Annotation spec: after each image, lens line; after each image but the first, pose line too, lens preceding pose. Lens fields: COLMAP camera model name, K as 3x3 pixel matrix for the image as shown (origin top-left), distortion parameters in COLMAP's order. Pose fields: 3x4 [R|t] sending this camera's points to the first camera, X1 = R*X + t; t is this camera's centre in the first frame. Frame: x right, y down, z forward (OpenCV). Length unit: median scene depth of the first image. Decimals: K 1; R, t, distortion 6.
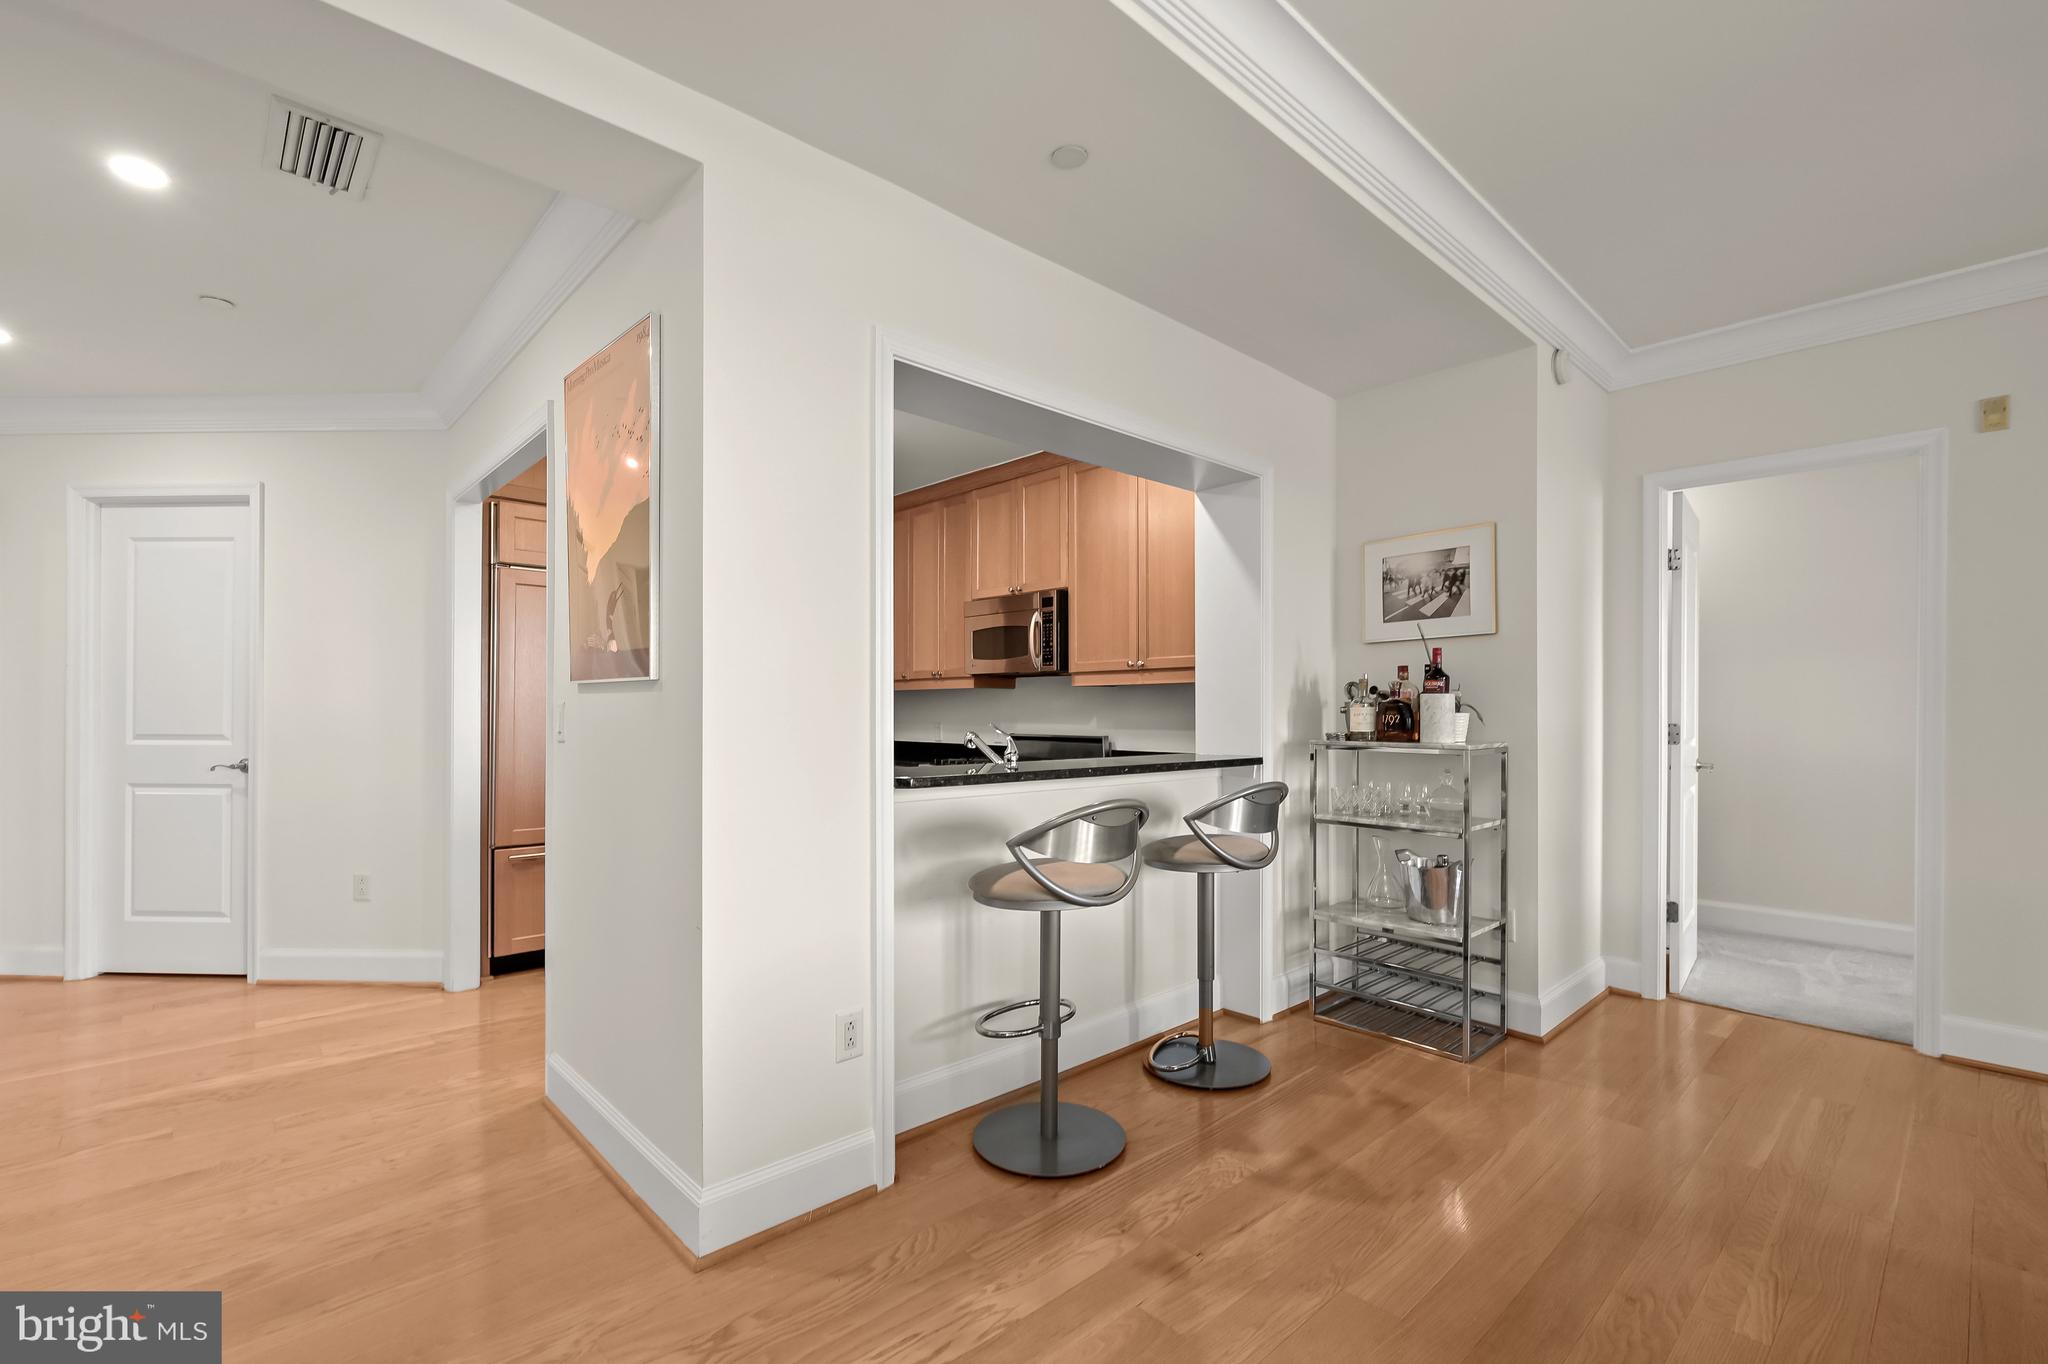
lens RADIAL K [[903.9, 0, 1036.4], [0, 903.9, 693.8], [0, 0, 1]] dist [0.004035, -0.000629]
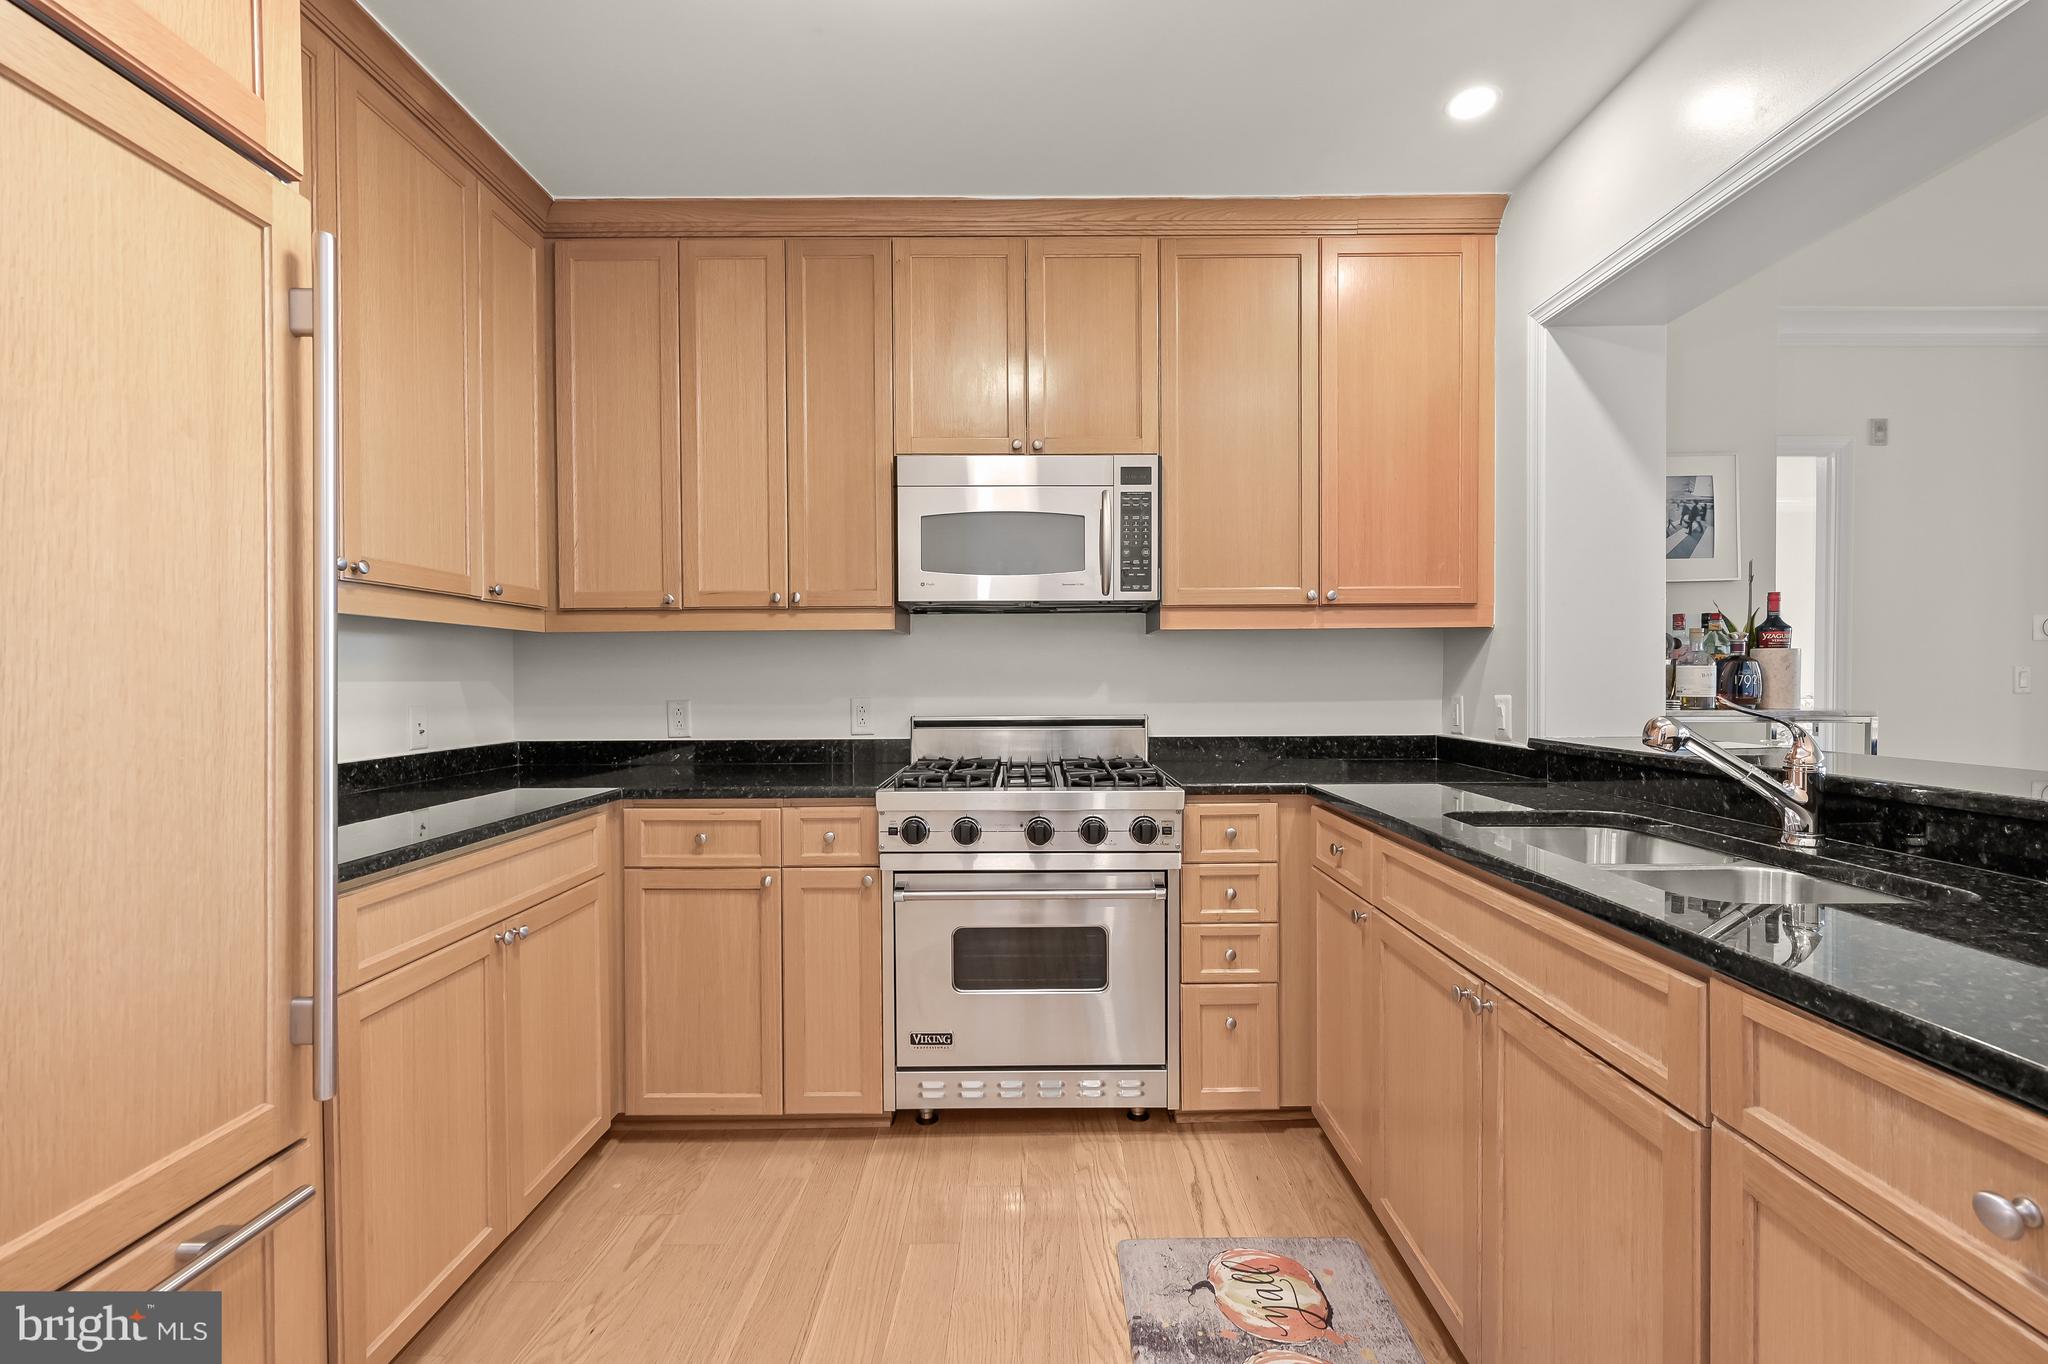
lens RADIAL K [[903.9, 0, 1036.4], [0, 903.9, 693.8], [0, 0, 1]] dist [0.004035, -0.000629]
pose [[0.681226, -0.015792, 0.731903, -0.573872], [-0.007616, 0.999560, 0.028656, 0.021472], [-0.732034, -0.025096, 0.680806, 0.871310]]
